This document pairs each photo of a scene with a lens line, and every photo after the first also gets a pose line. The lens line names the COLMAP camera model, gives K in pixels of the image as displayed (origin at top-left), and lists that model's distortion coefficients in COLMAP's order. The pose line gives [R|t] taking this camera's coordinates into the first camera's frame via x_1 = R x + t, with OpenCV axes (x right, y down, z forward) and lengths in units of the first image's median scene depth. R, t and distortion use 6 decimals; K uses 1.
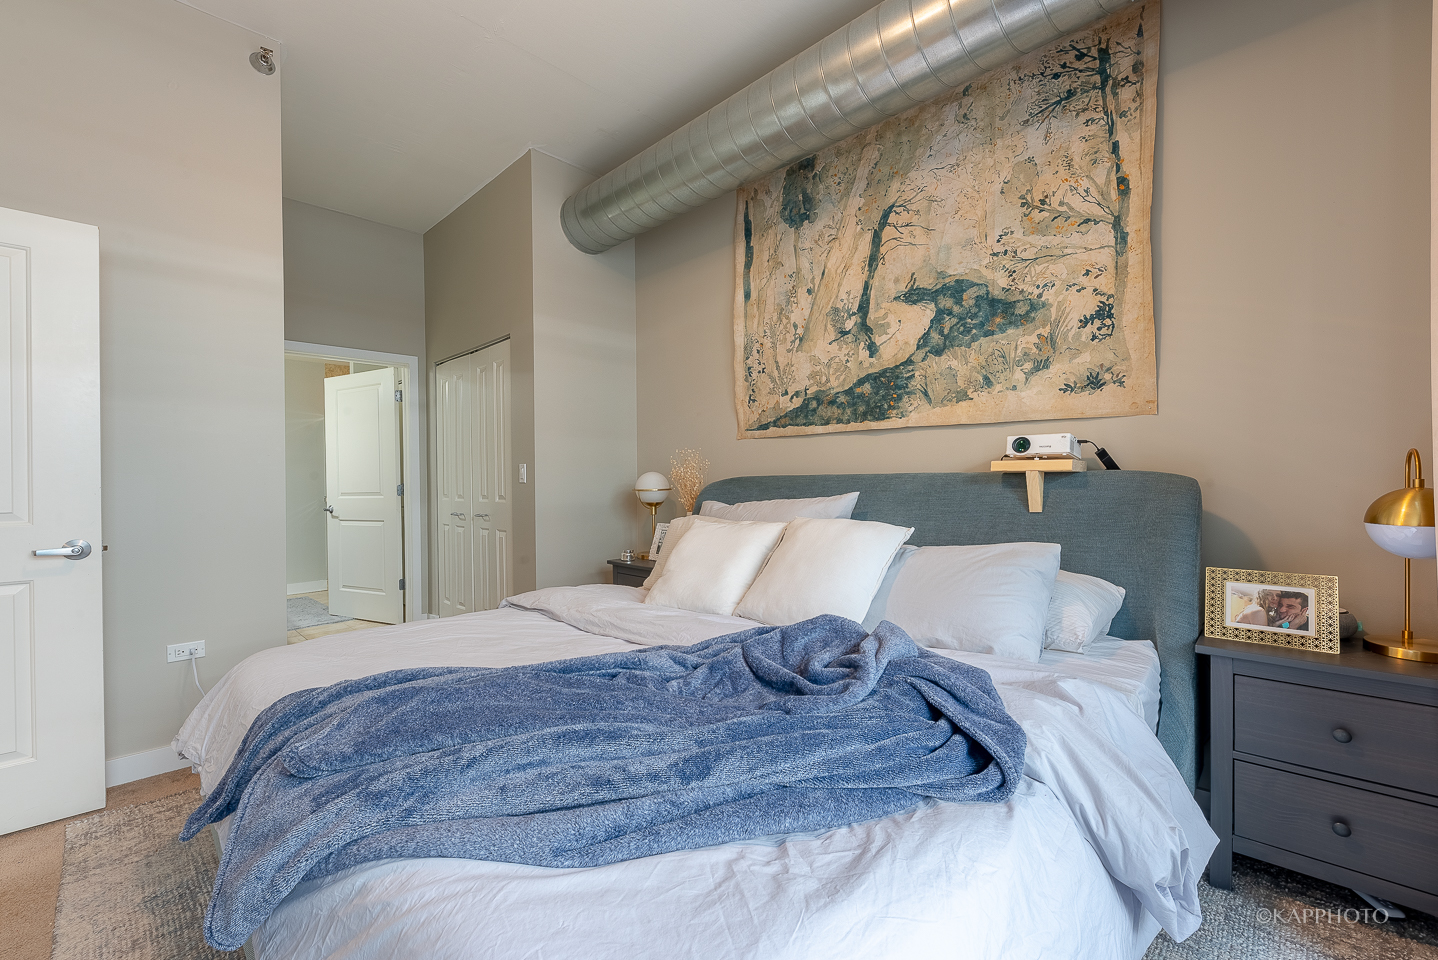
lens RADIAL K [[580.3, 0, 710.8], [0, 580.3, 485.0], [0, 0, 1]] dist [0.005565, -0.000684]
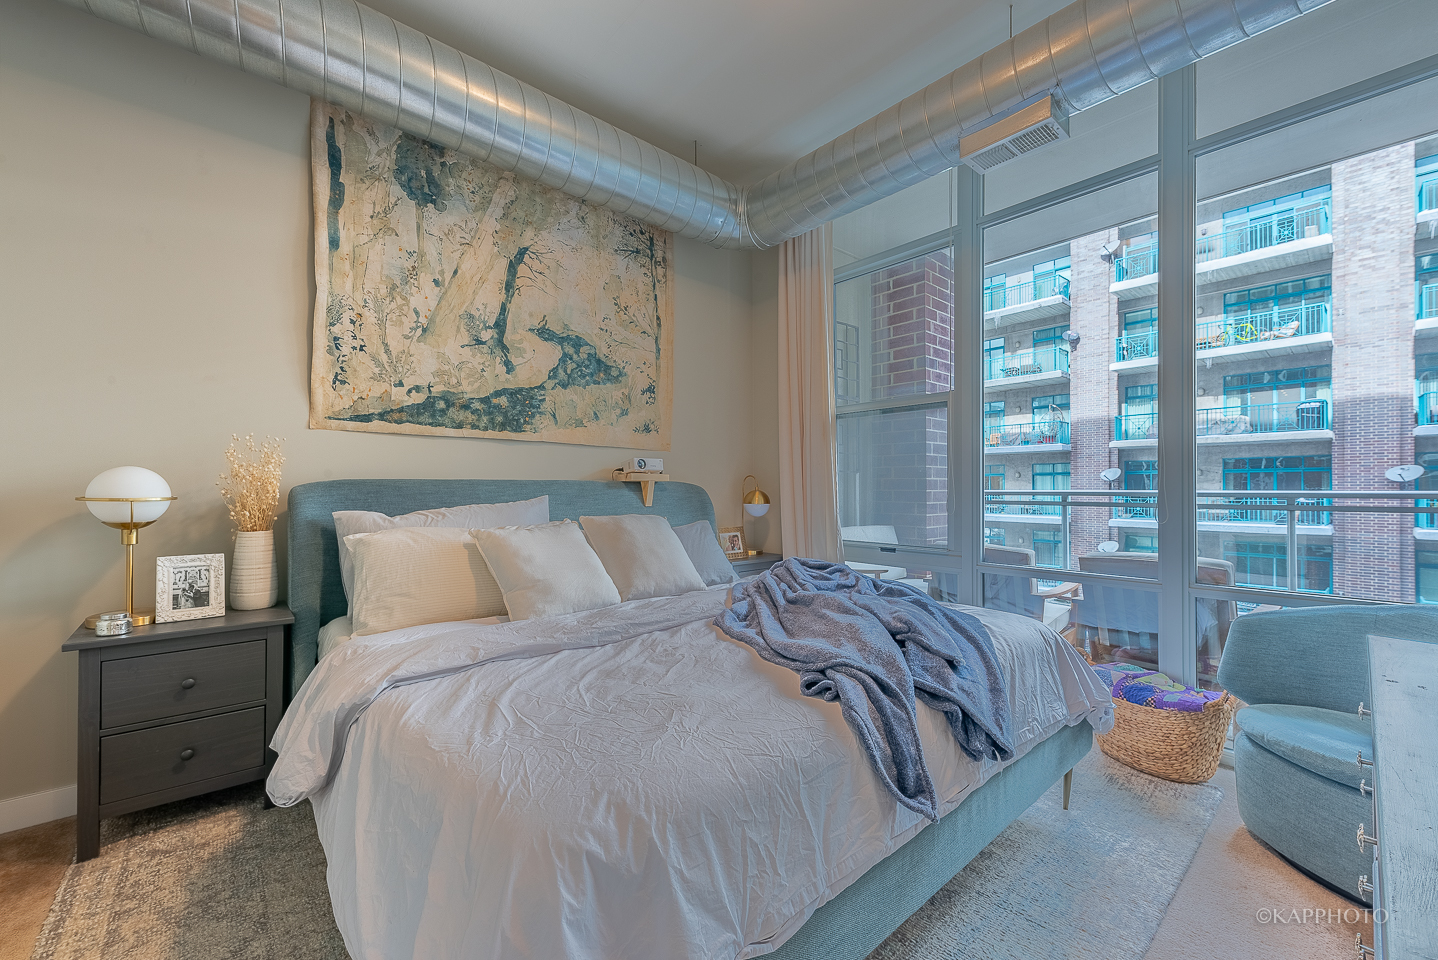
lens RADIAL K [[606.9, 0, 722.8], [0, 606.9, 484.7], [0, 0, 1]] dist [0.017494, -0.008078]
pose [[0.048774, 0.007864, 0.998779, -0.840144], [0.004676, 0.999956, -0.008102, 0.001410], [-0.998799, 0.005066, 0.048735, 0.530187]]
